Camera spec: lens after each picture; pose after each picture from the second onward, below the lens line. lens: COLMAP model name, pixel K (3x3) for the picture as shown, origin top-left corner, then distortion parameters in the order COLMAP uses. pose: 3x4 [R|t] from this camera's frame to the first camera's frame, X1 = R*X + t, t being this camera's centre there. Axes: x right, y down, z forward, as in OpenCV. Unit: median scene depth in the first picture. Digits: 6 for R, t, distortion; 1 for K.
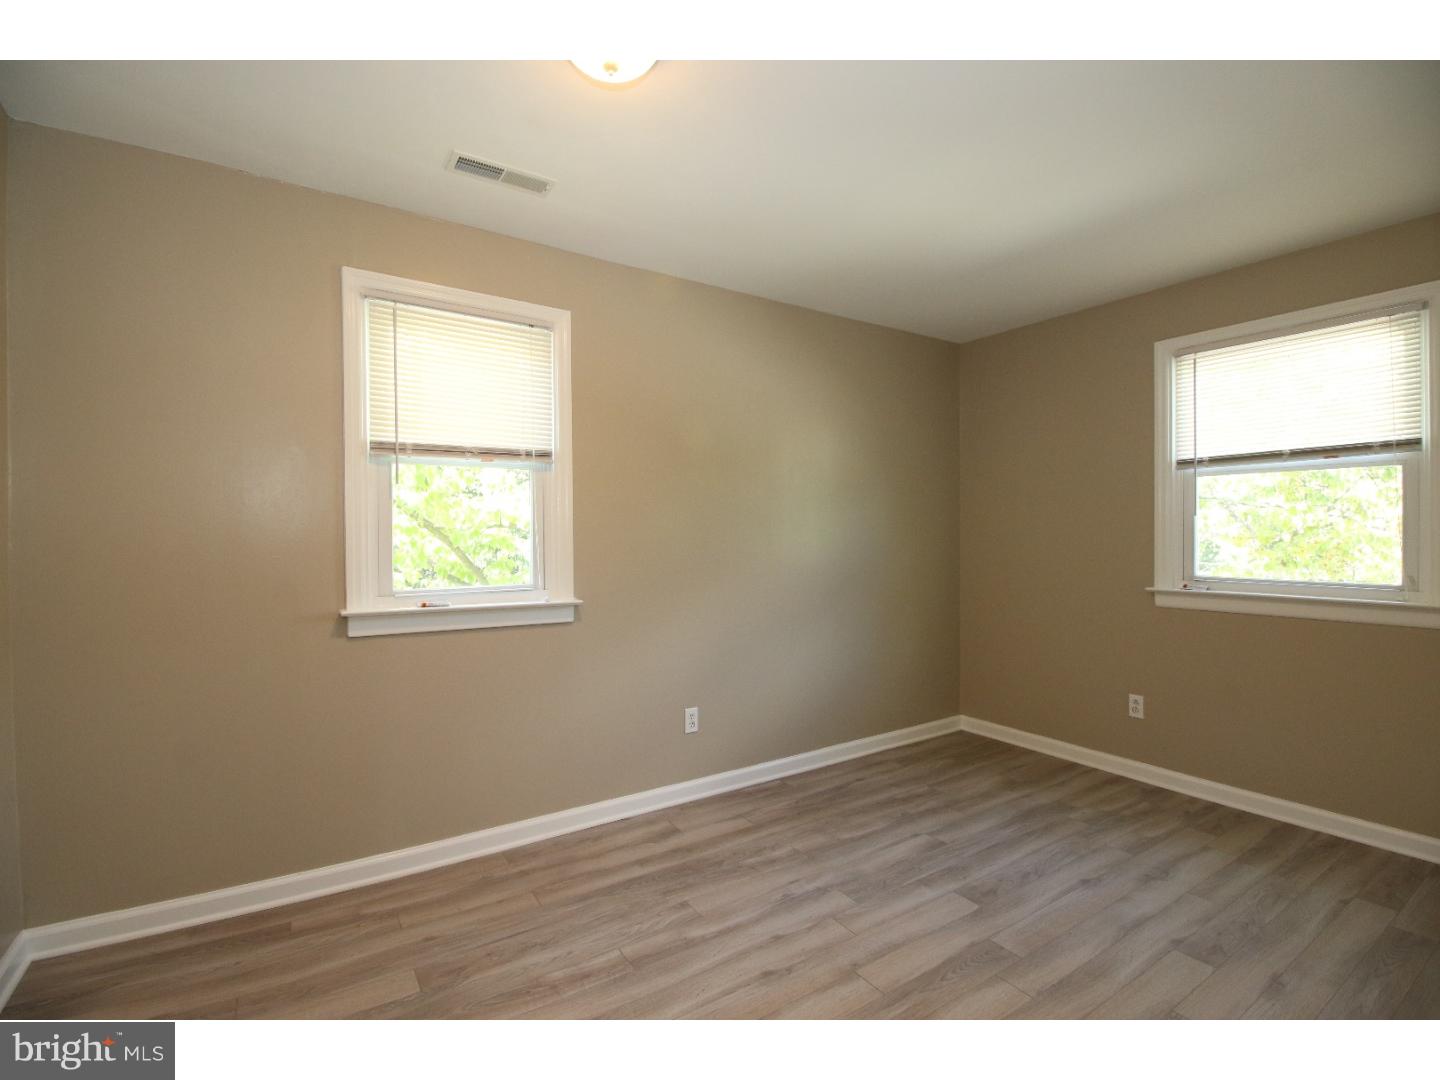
lens RADIAL K [[662.0, 0, 717.2], [0, 662.0, 536.2], [0, 0, 1]] dist [-0.002889, -0.011716]
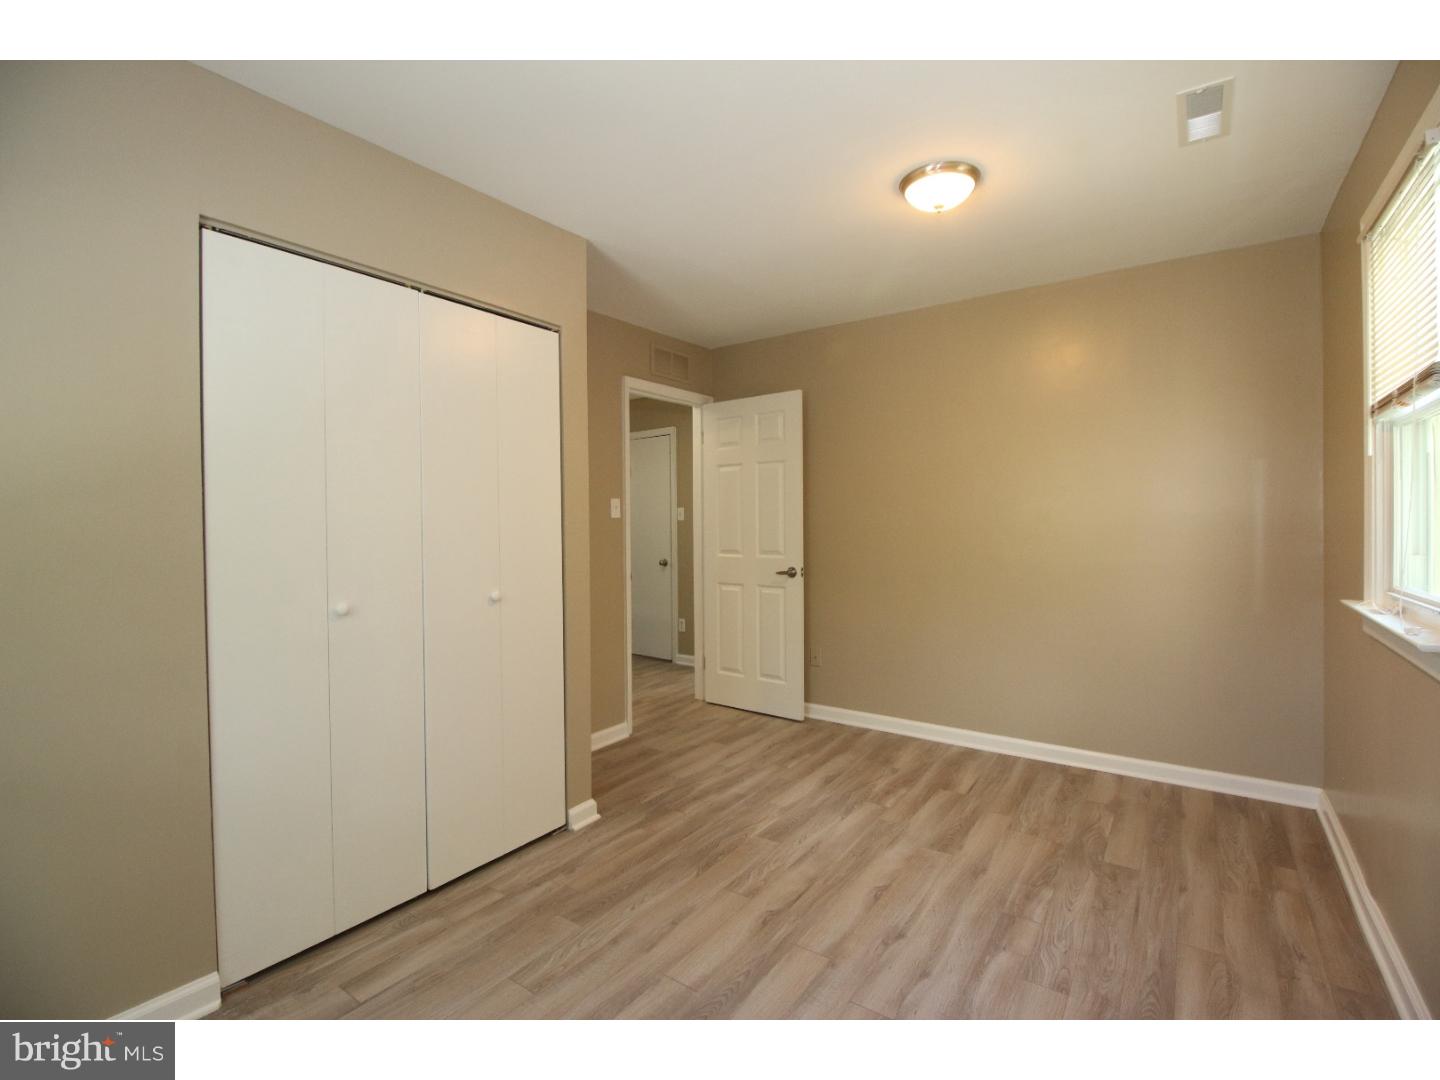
lens RADIAL K [[662.0, 0, 722.4], [0, 662.0, 539.7], [0, 0, 1]] dist [-0.002889, -0.011716]
pose [[-0.926348, 0.020401, -0.376116, 0.502326], [0.010468, 0.999541, 0.028433, -0.005027], [0.376523, 0.022402, -0.926136, 1.285723]]
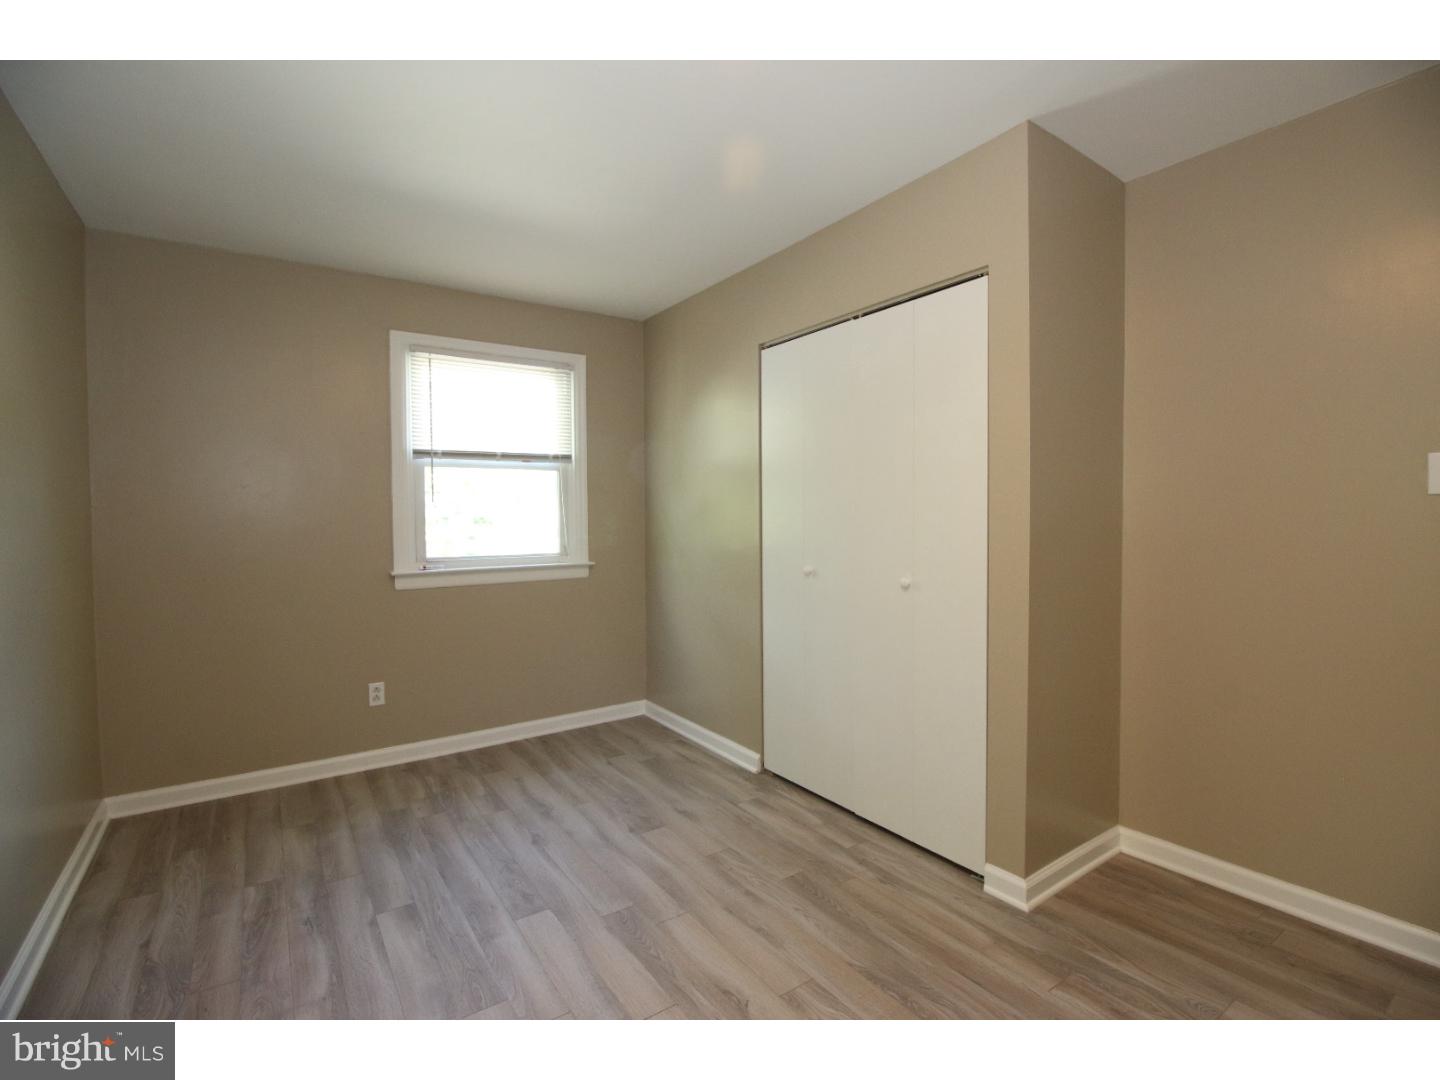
lens RADIAL K [[662.0, 0, 714.3], [0, 662.0, 538.7], [0, 0, 1]] dist [-0.002889, -0.011716]
pose [[-0.025017, -0.031045, 0.999205, -0.439635], [0.013114, 0.999421, 0.031380, 0.000935], [-0.999601, 0.013888, -0.024596, 0.631996]]
